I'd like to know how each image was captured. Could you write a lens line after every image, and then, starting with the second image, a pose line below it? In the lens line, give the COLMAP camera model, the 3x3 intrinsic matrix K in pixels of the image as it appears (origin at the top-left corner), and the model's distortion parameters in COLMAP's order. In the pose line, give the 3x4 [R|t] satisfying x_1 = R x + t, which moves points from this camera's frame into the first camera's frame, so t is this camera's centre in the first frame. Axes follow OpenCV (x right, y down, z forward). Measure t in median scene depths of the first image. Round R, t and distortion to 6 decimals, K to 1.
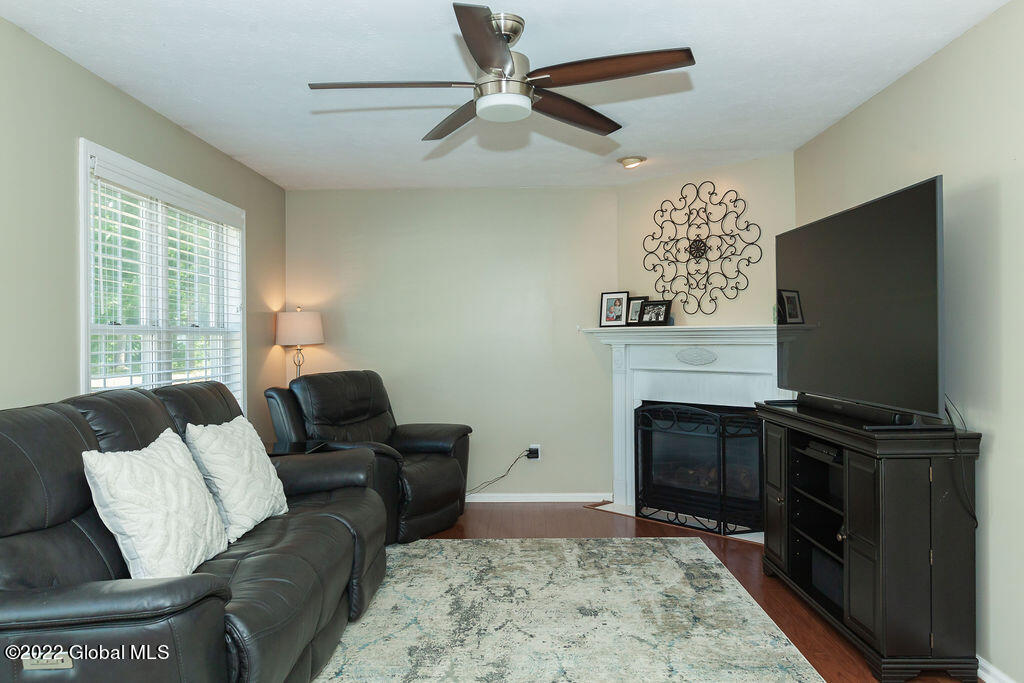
lens RADIAL K [[715.7, 0, 512.0], [0, 715.7, 341.5], [0, 0, 1]] dist [0.002619, 0.002618]
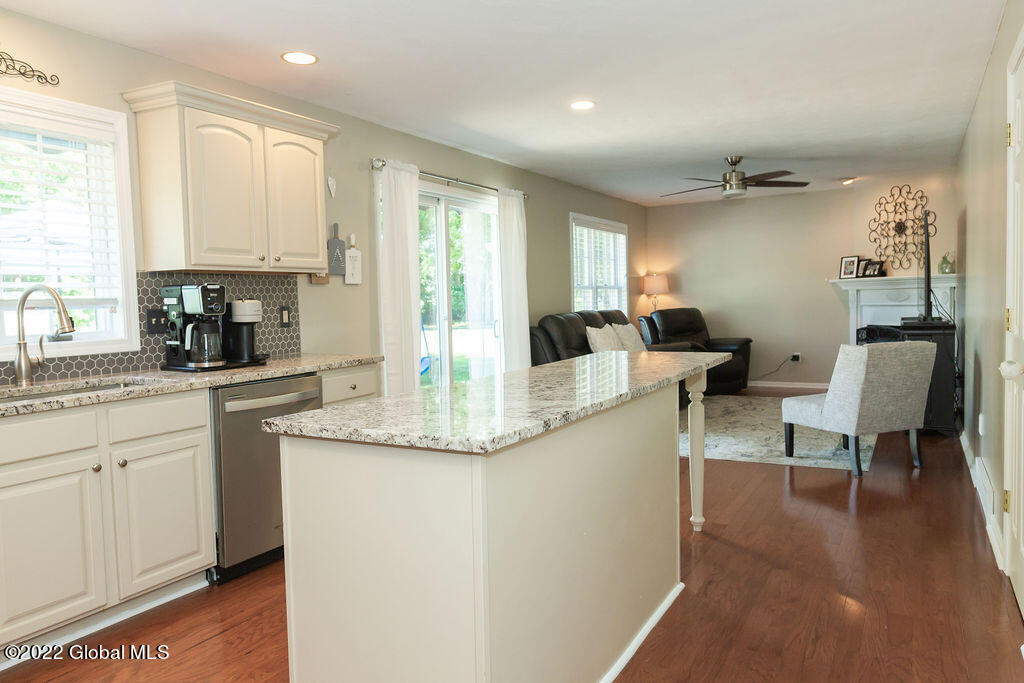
lens RADIAL K [[715.7, 0, 512.0], [0, 715.7, 341.5], [0, 0, 1]] dist [0.002619, 0.002618]
pose [[0.879881, 0.010269, -0.475083, 0.258867], [0.018673, 0.998247, 0.056162, 0.016438], [0.474827, -0.058287, 0.878147, -0.813480]]
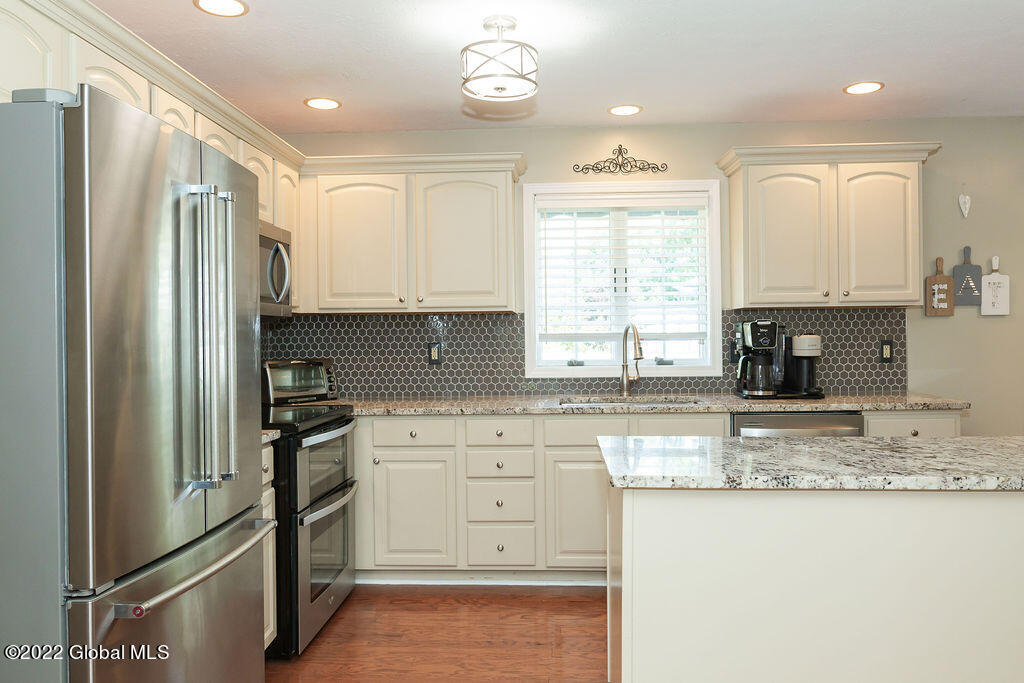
lens RADIAL K [[728.3, 0, 512.0], [0, 728.3, 341.5], [0, 0, 1]] dist [-0.018330, 0.000973]
pose [[-0.041037, 0.009675, -0.999111, 0.453404], [0.005527, 0.999940, 0.009456, 0.008396], [0.999142, -0.005134, -0.041088, -0.581945]]
